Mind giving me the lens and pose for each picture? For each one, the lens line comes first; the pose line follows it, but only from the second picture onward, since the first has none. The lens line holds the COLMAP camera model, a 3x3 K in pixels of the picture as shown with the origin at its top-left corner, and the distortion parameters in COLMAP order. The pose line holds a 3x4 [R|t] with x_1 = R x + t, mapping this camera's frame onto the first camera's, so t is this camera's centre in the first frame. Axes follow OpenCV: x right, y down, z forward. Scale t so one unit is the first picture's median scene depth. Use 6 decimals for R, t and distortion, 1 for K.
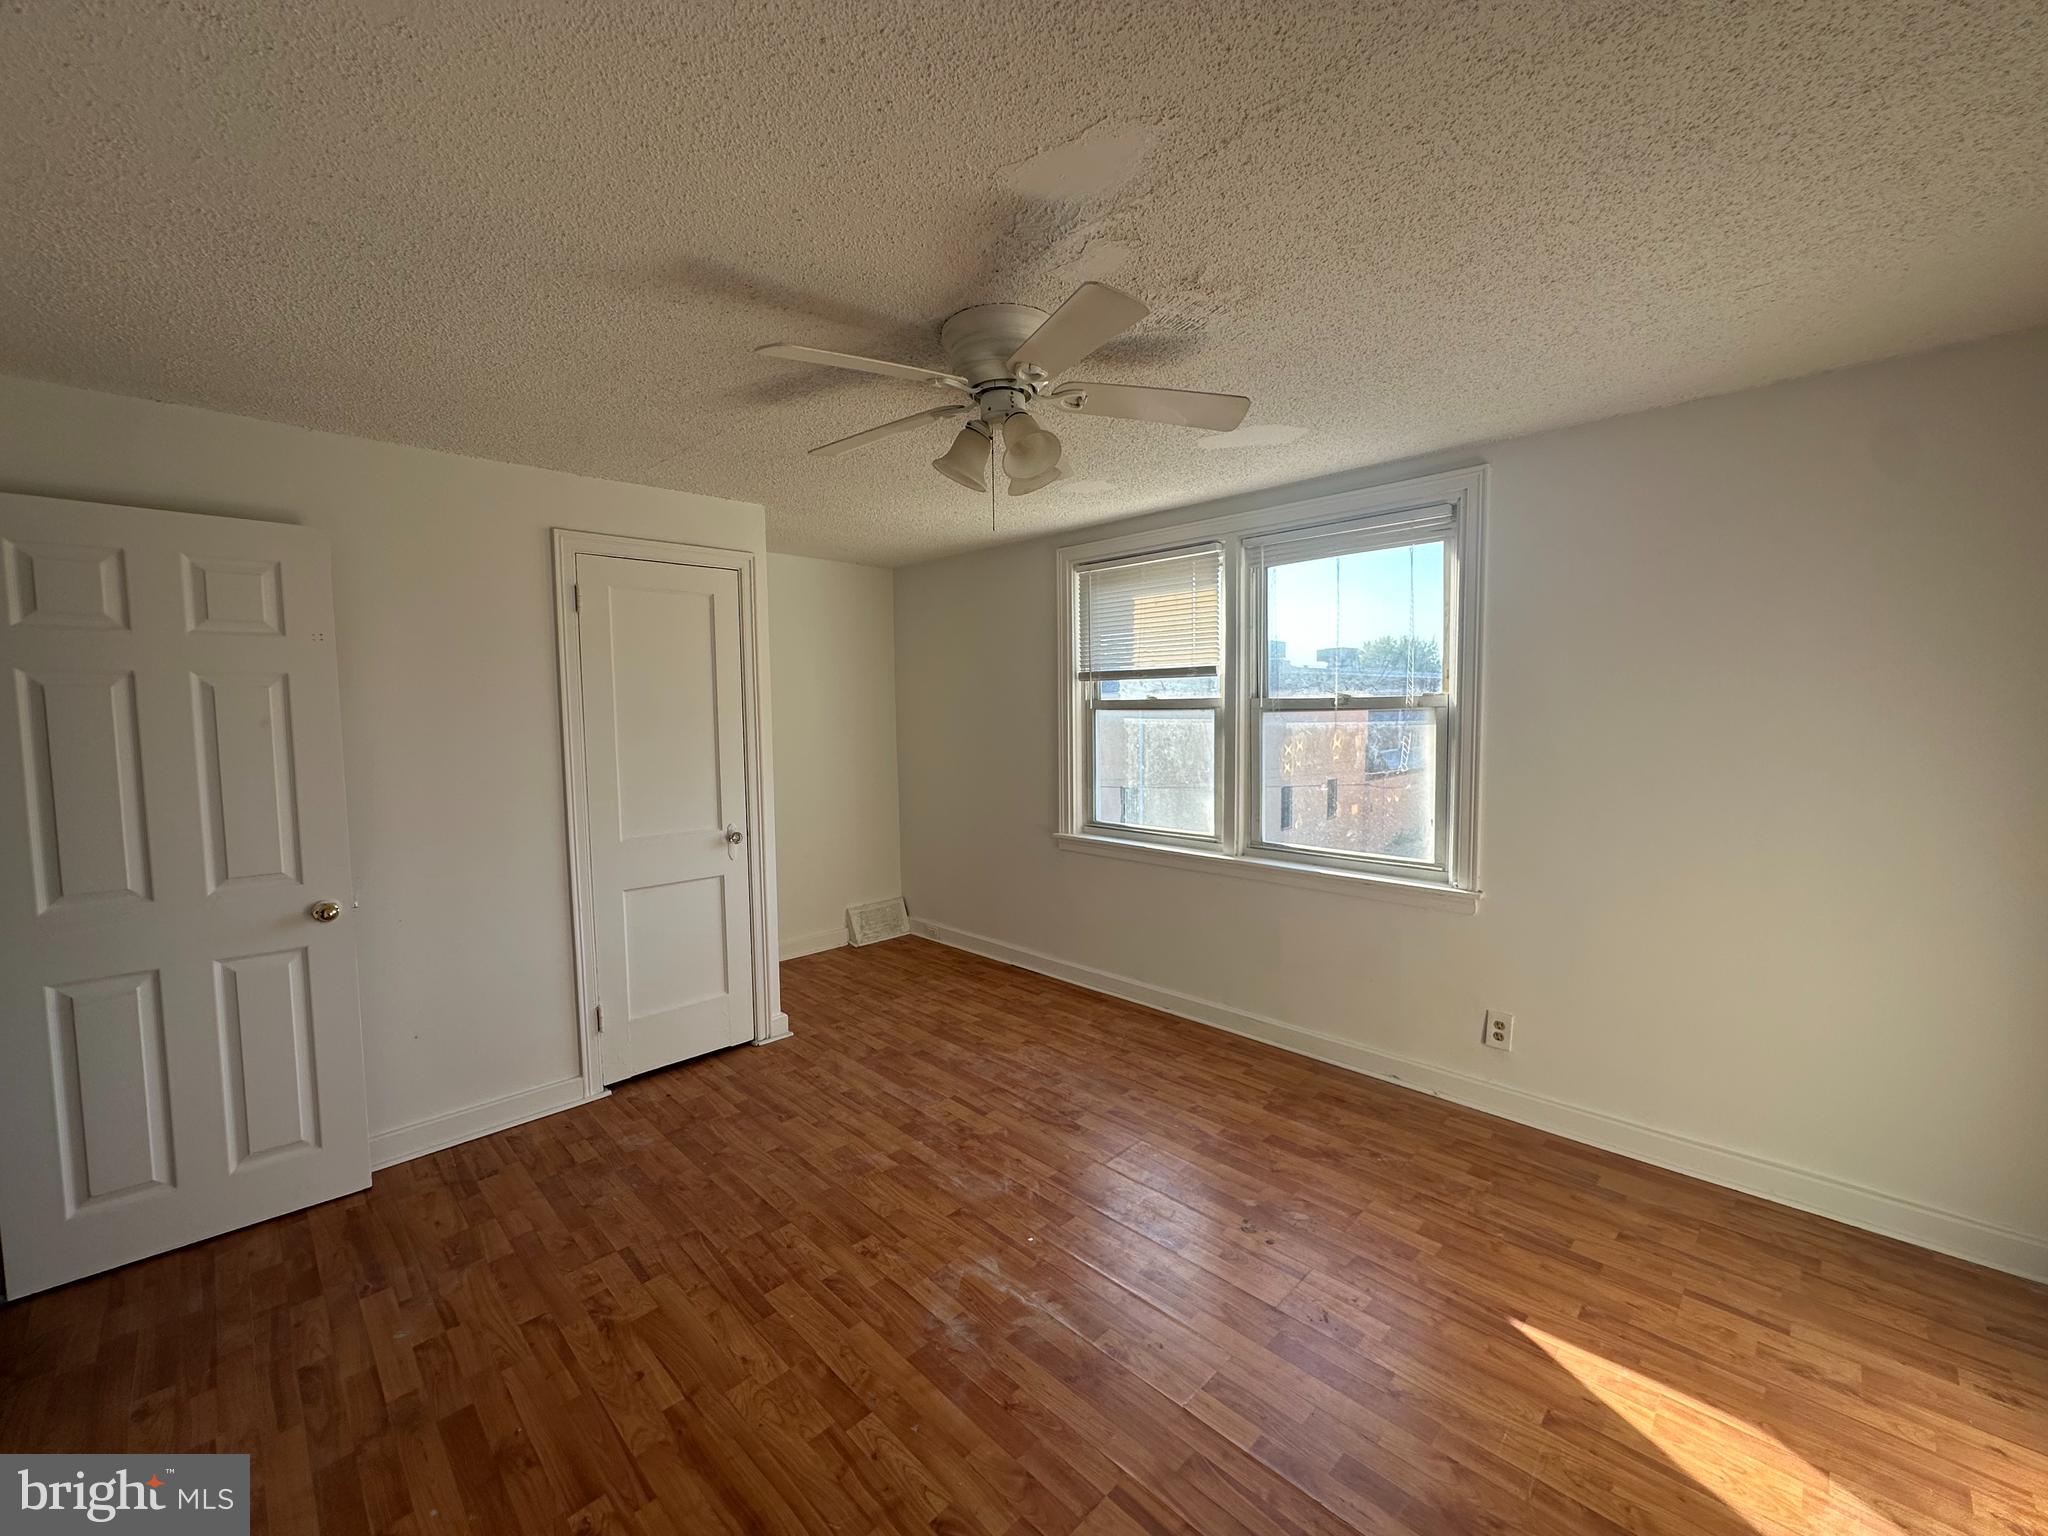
lens RADIAL K [[820.0, 0, 1022.5], [0, 820.0, 769.6], [0, 0, 1]] dist [-0.006127, 0.001283]
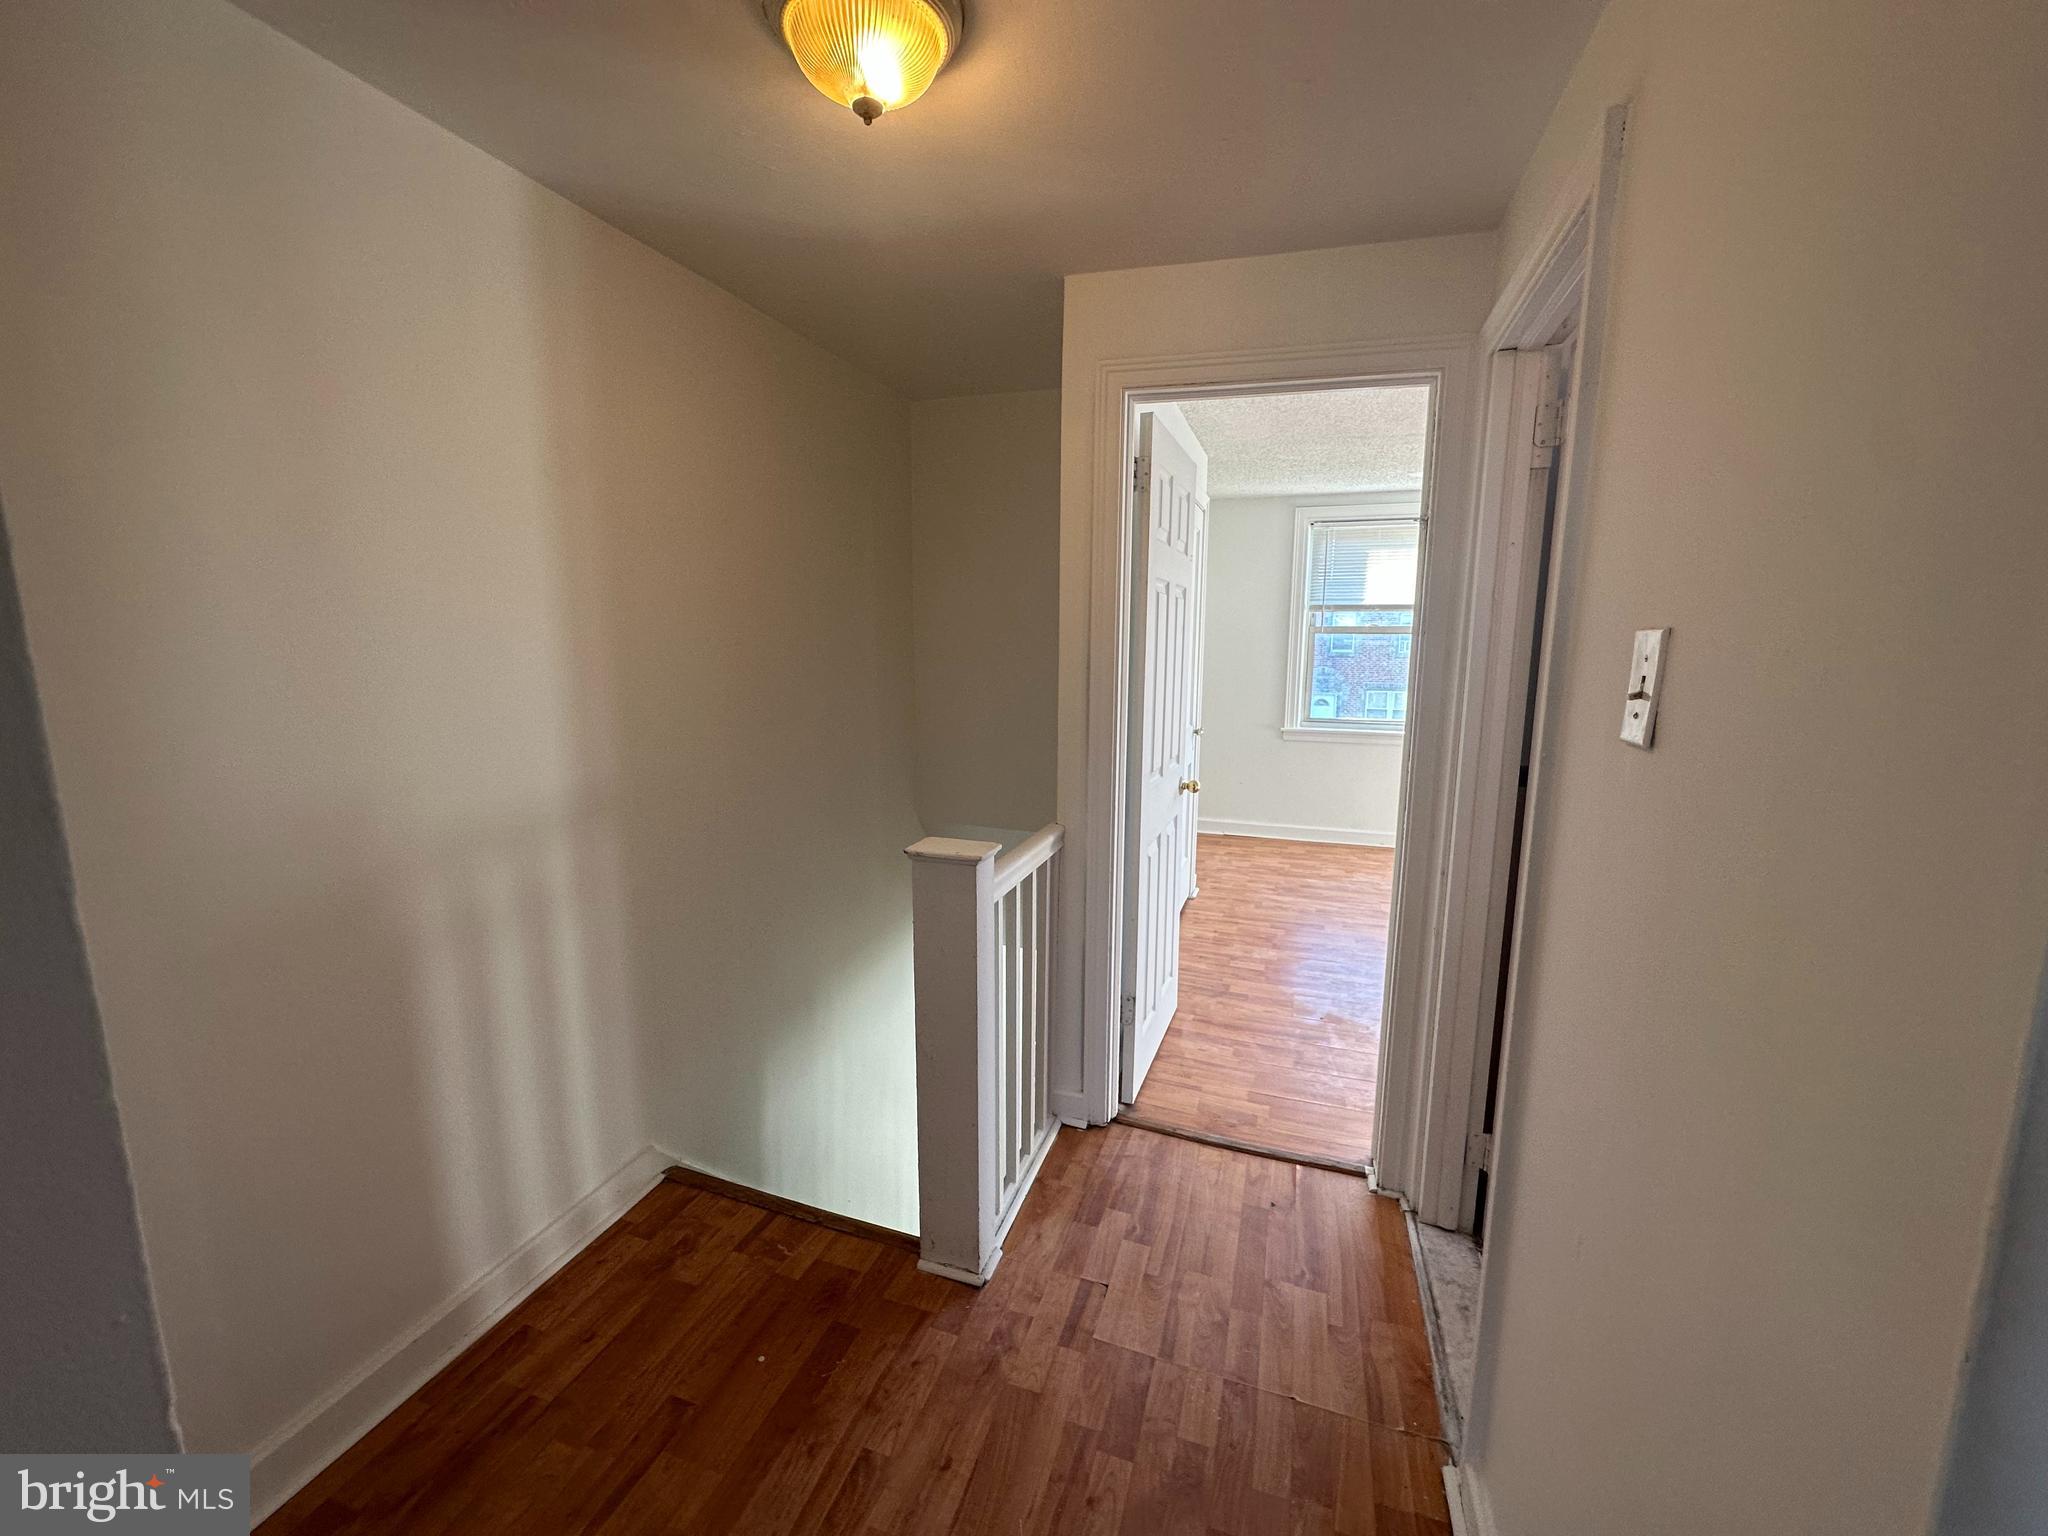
lens RADIAL K [[820.0, 0, 1016.0], [0, 820.0, 770.7], [0, 0, 1]] dist [-0.006127, 0.001283]
pose [[0.895916, -0.054636, 0.440850, -1.302361], [0.018174, 0.996085, 0.086514, 0.034672], [-0.443851, -0.069498, 0.893402, 0.016998]]
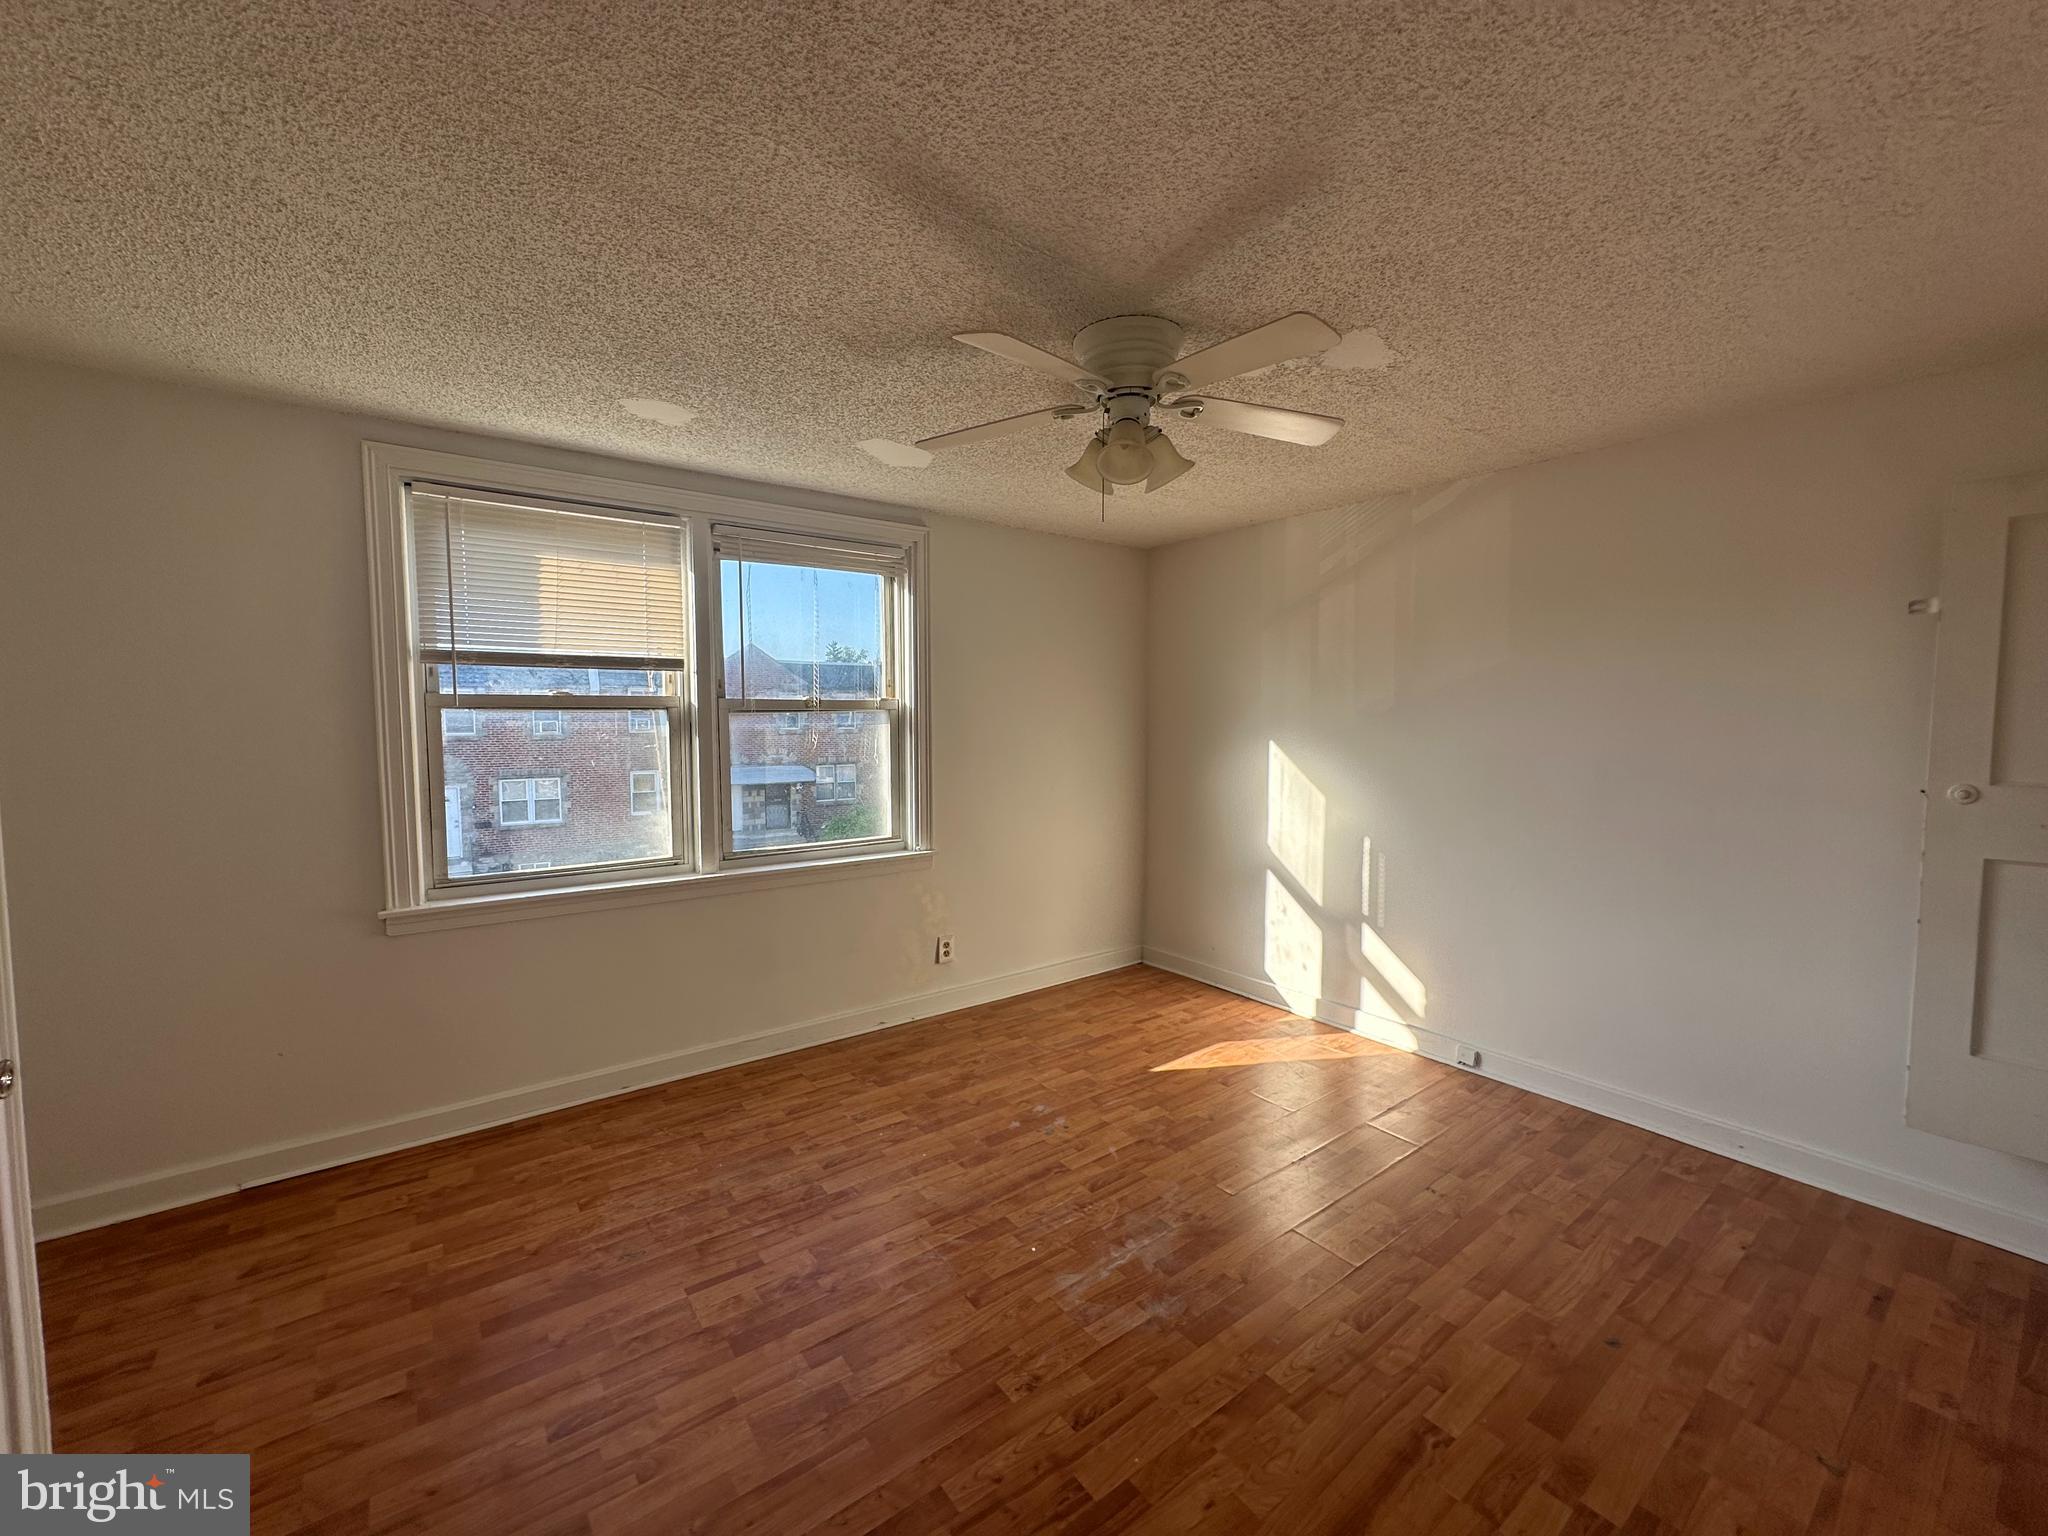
lens RADIAL K [[820.0, 0, 1024.5], [0, 820.0, 768.3], [0, 0, 1]] dist [-0.006127, 0.001283]
pose [[0.134226, -0.050783, 0.989649, -0.683501], [0.077447, 0.996169, 0.040614, -0.021941], [-0.987920, 0.071193, 0.137645, 0.625773]]
